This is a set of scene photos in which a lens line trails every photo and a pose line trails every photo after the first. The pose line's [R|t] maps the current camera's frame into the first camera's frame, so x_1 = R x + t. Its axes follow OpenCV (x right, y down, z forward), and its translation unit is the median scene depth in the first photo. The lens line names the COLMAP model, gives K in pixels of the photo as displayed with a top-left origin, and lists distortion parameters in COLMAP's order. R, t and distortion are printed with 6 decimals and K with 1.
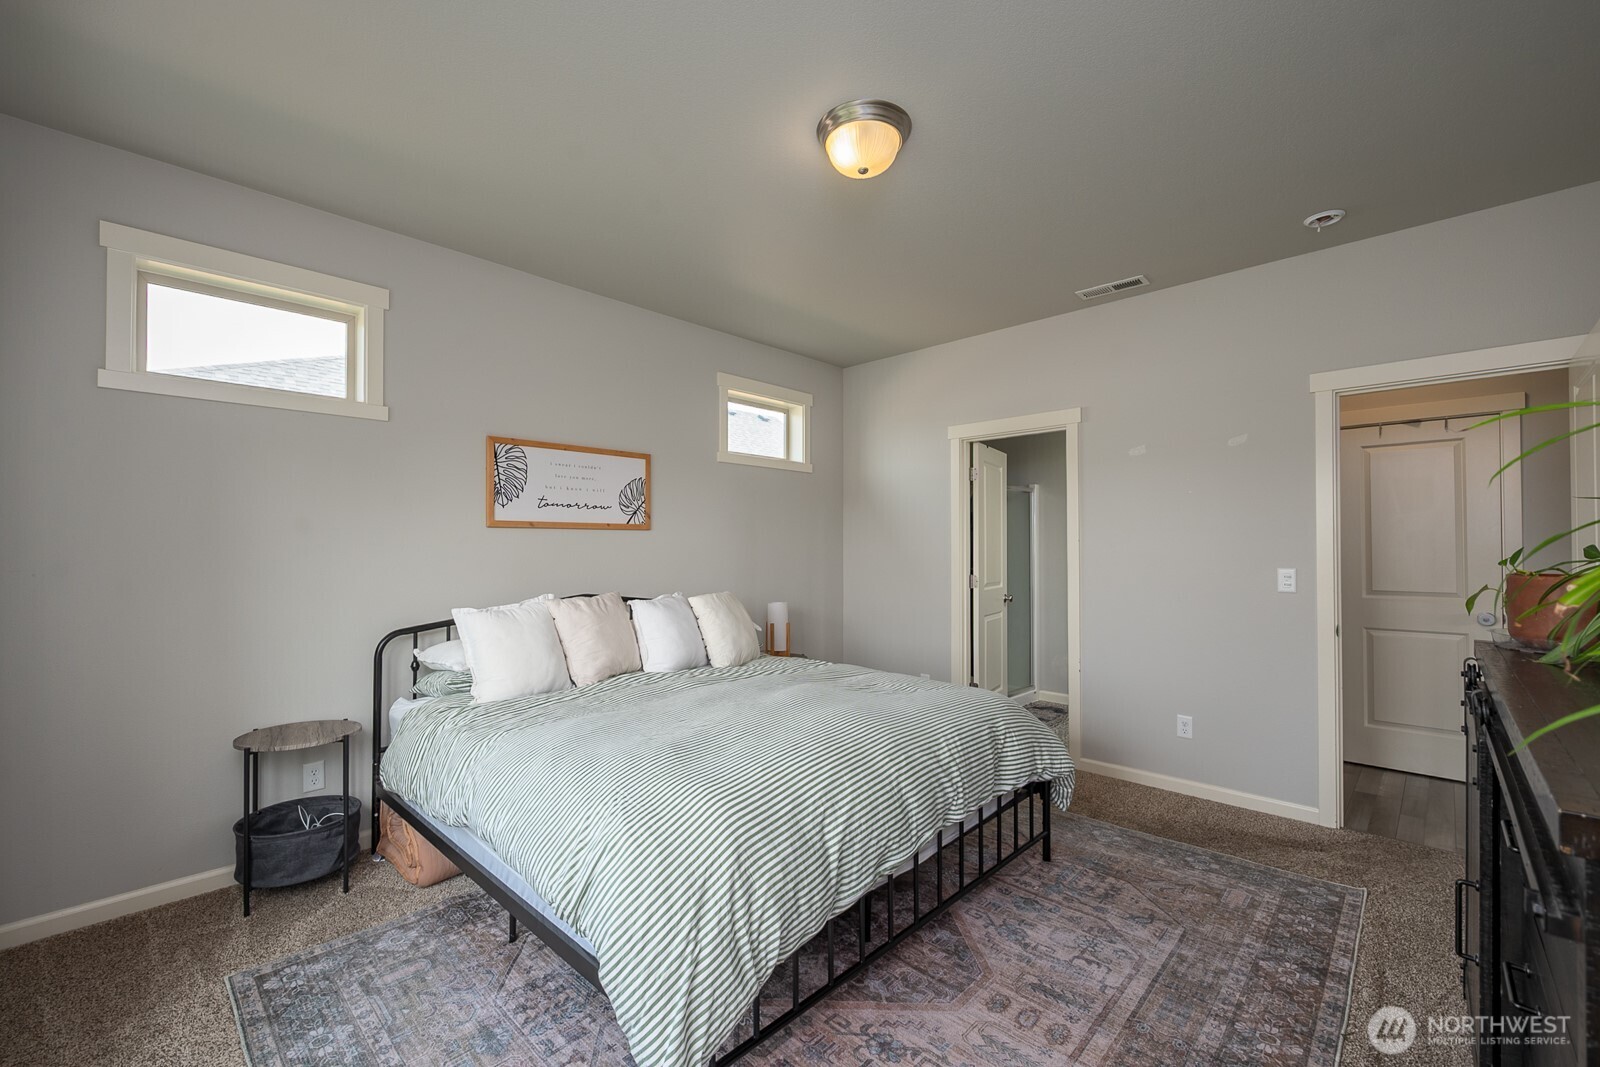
lens RADIAL K [[634.2, 0, 803.5], [0, 634.2, 538.7], [0, 0, 1]] dist [-0.001404, -0.000650]
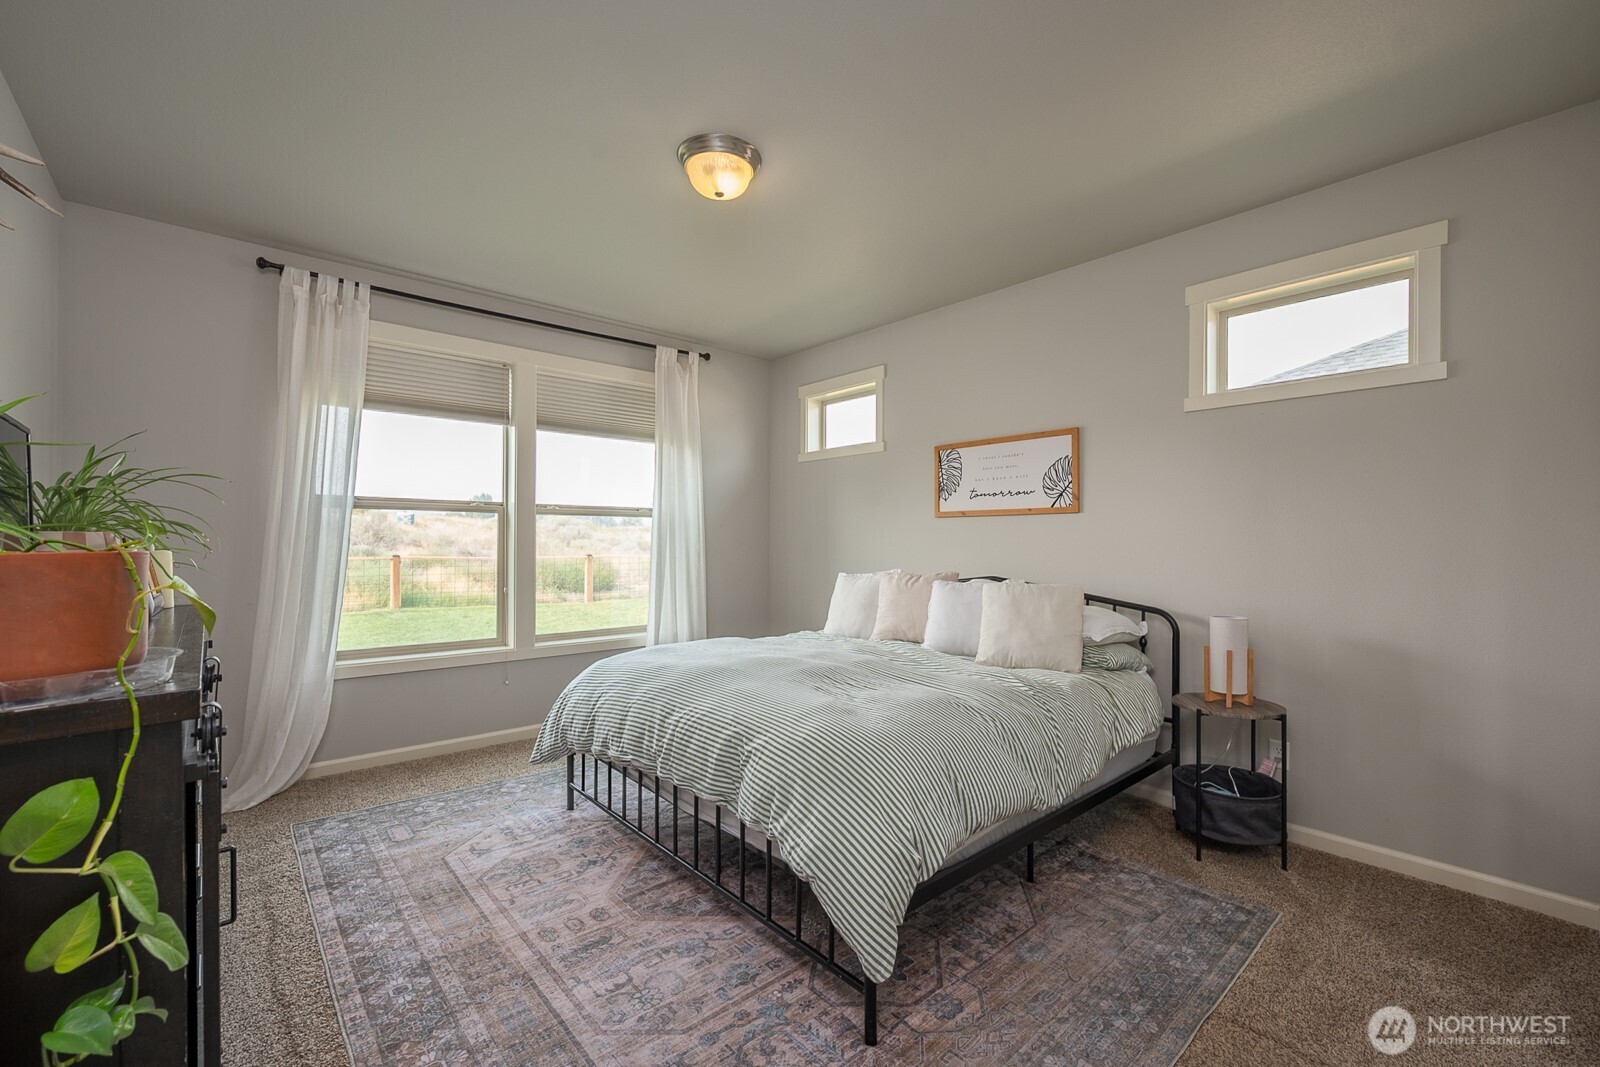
lens RADIAL K [[669.6, 0, 826.4], [0, 669.6, 540.4], [0, 0, 1]] dist [0.008126, -0.000318]
pose [[-0.045507, 0.003632, -0.998957, 0.853947], [0.013637, 0.999902, 0.003014, 0.020879], [0.998871, -0.013485, -0.045552, 0.826643]]
